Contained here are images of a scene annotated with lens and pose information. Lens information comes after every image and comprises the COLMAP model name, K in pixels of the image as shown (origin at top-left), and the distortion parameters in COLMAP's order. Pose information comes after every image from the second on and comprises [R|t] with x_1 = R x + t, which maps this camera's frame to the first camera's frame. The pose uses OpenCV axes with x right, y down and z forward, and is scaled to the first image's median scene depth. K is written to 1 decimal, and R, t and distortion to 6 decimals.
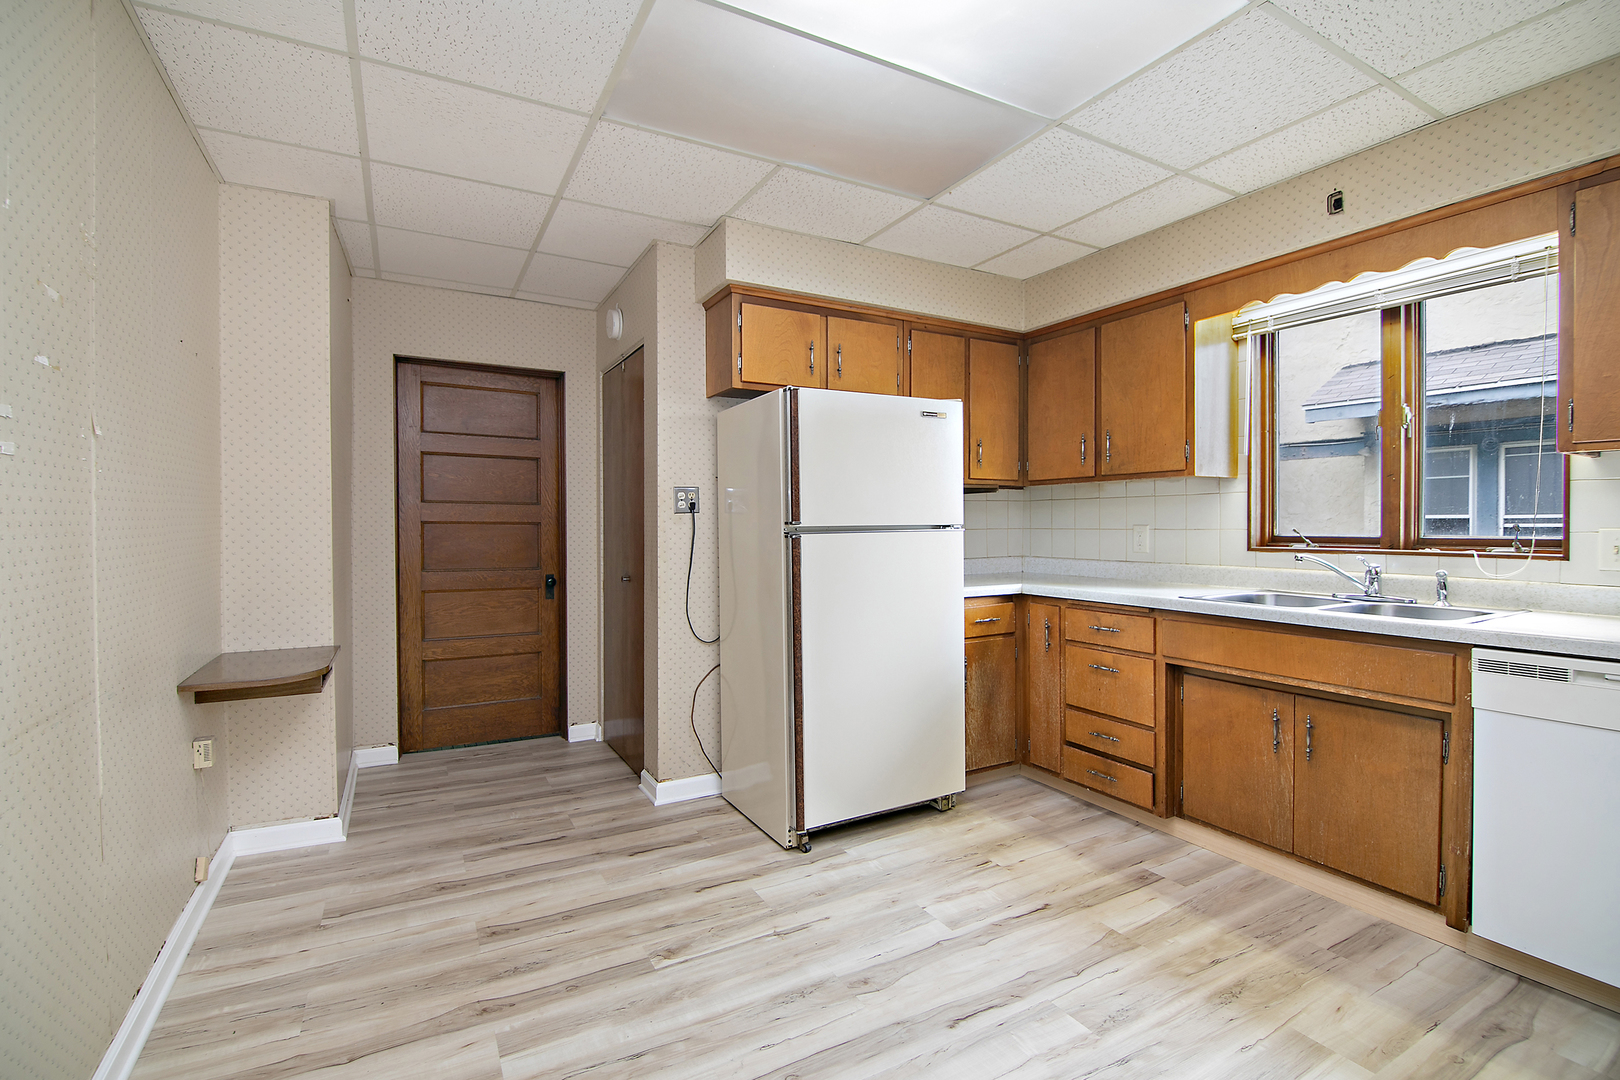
lens RADIAL K [[730.9, 0, 814.1], [0, 730.9, 542.0], [0, 0, 1]] dist [-0.013640, -0.005628]
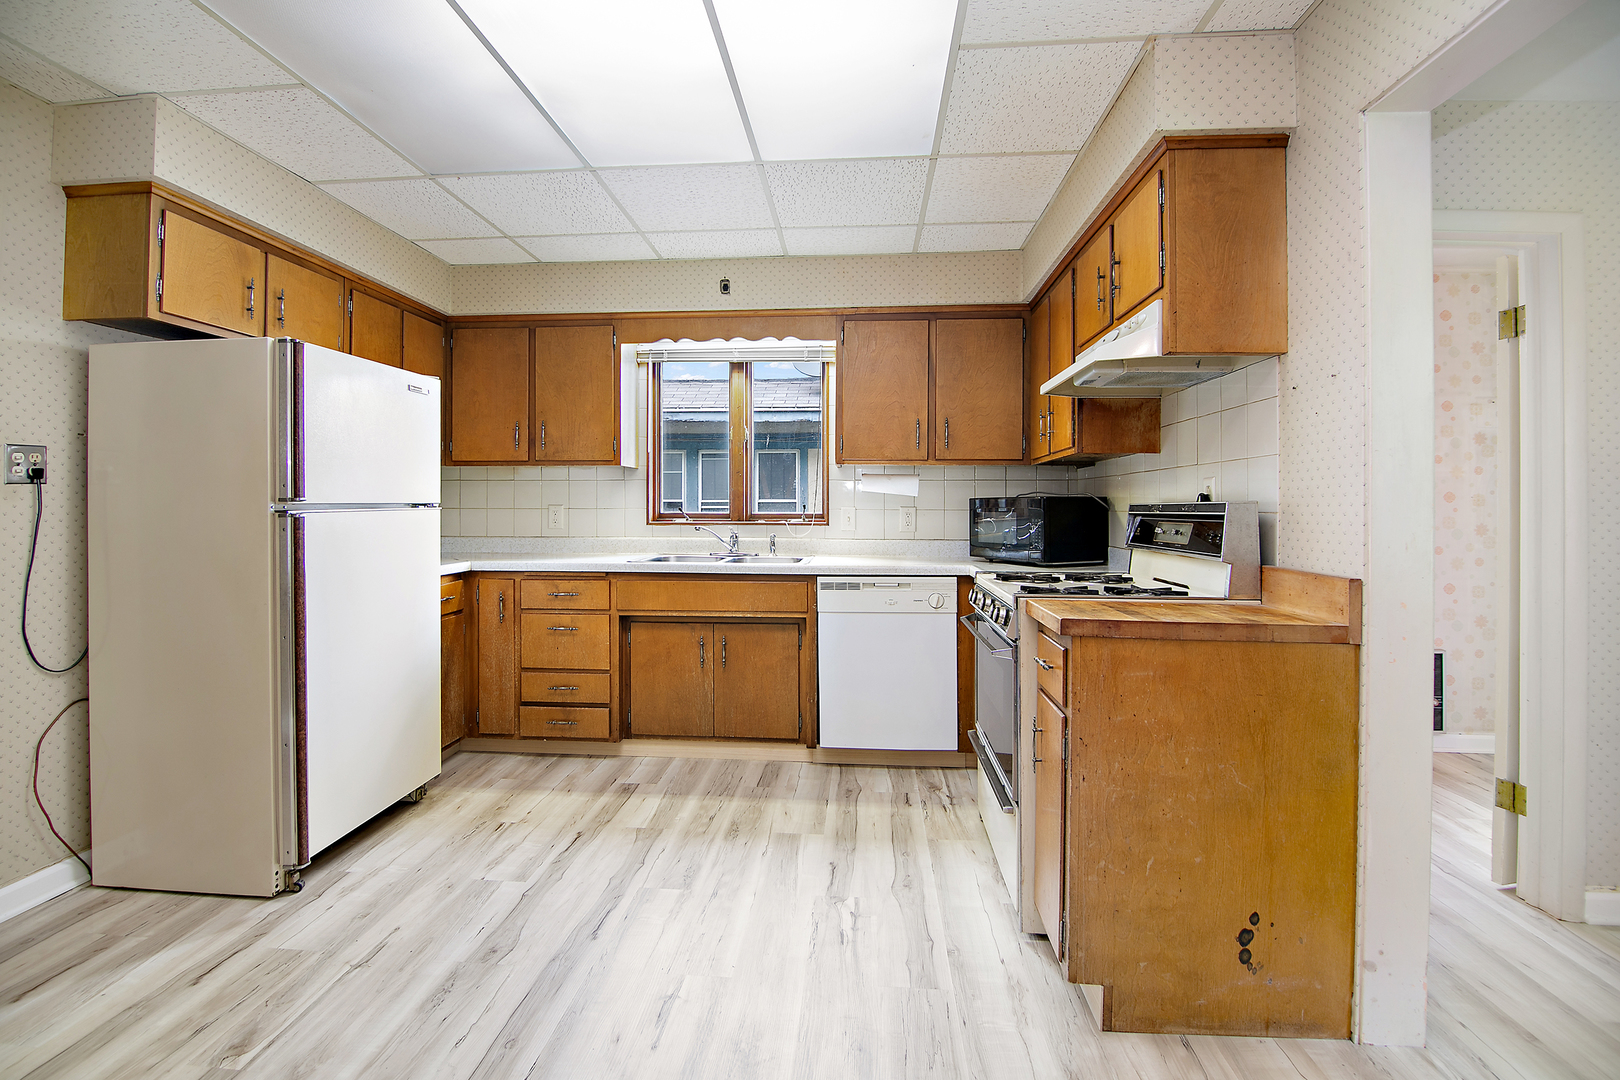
lens RADIAL K [[730.9, 0, 796.6], [0, 730.9, 502.3], [0, 0, 1]] dist [-0.013640, -0.005628]
pose [[0.562381, 0.008045, 0.826839, -0.389379], [0.016994, 0.999629, -0.021285, 0.004979], [-0.826703, 0.026021, 0.562036, 0.046858]]
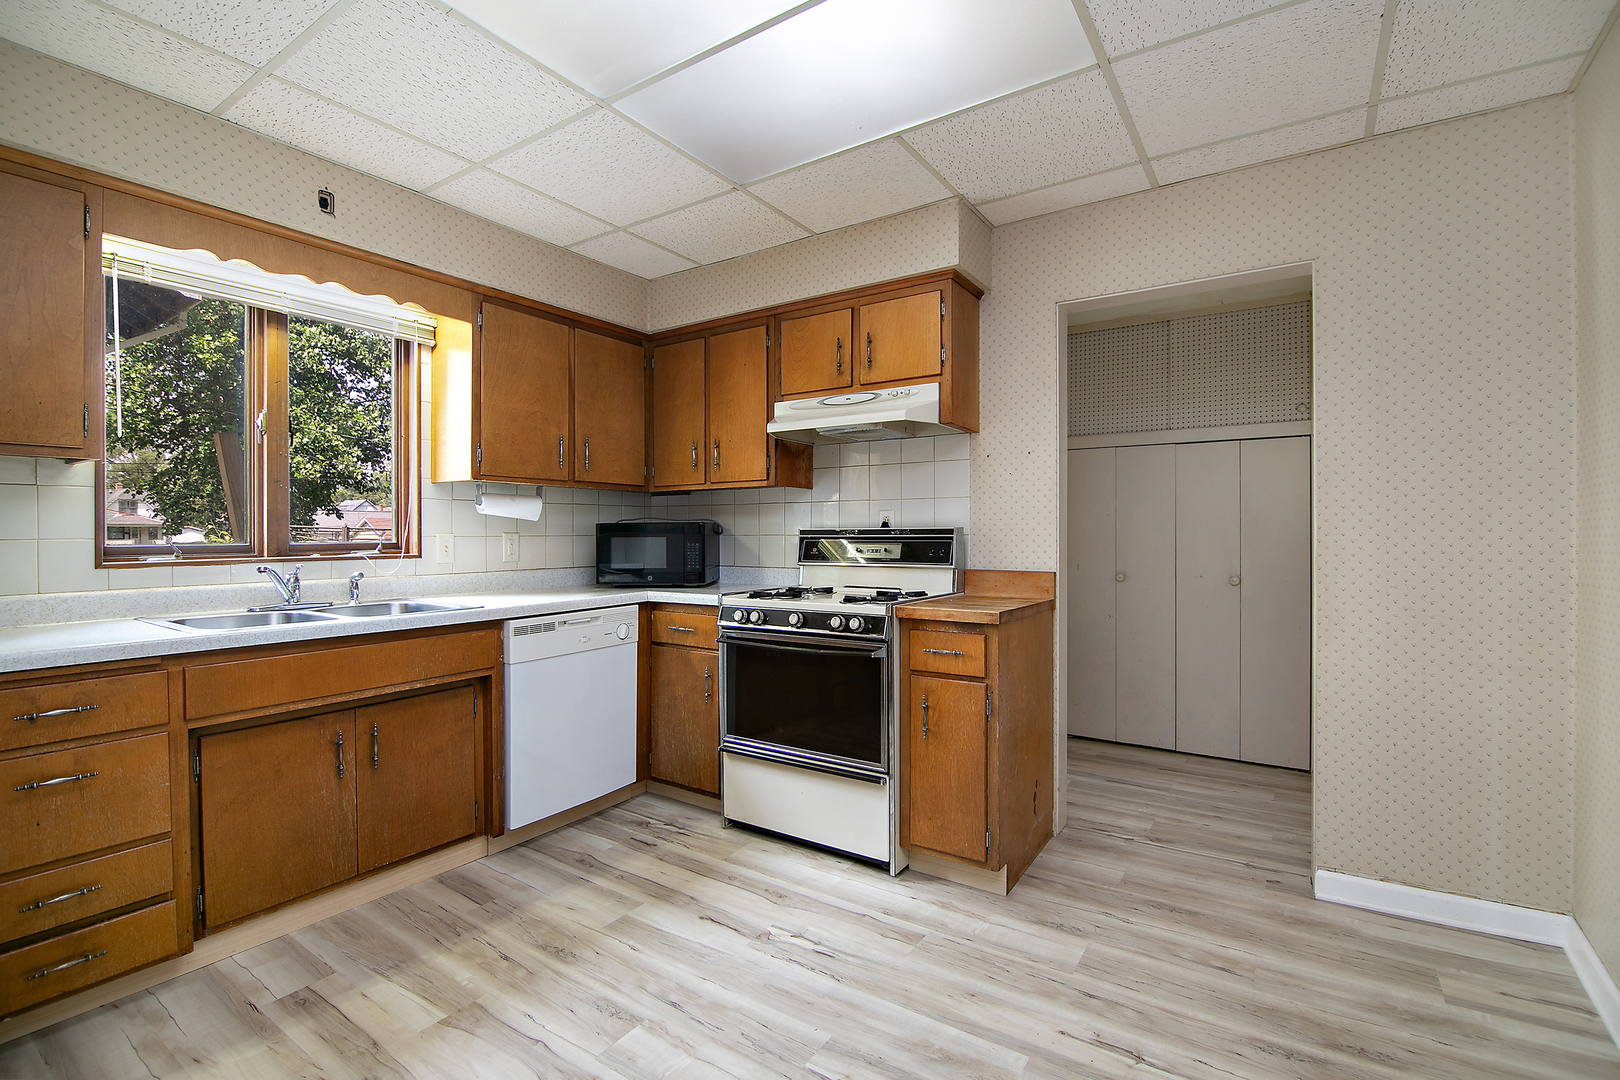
lens RADIAL K [[730.9, 0, 806.4], [0, 730.9, 542.7], [0, 0, 1]] dist [-0.013640, -0.005628]
pose [[-0.453874, -0.010094, 0.891009, -0.410796], [0.025992, 0.999360, 0.024561, -0.014447], [-0.890687, 0.034307, -0.453322, 0.805589]]
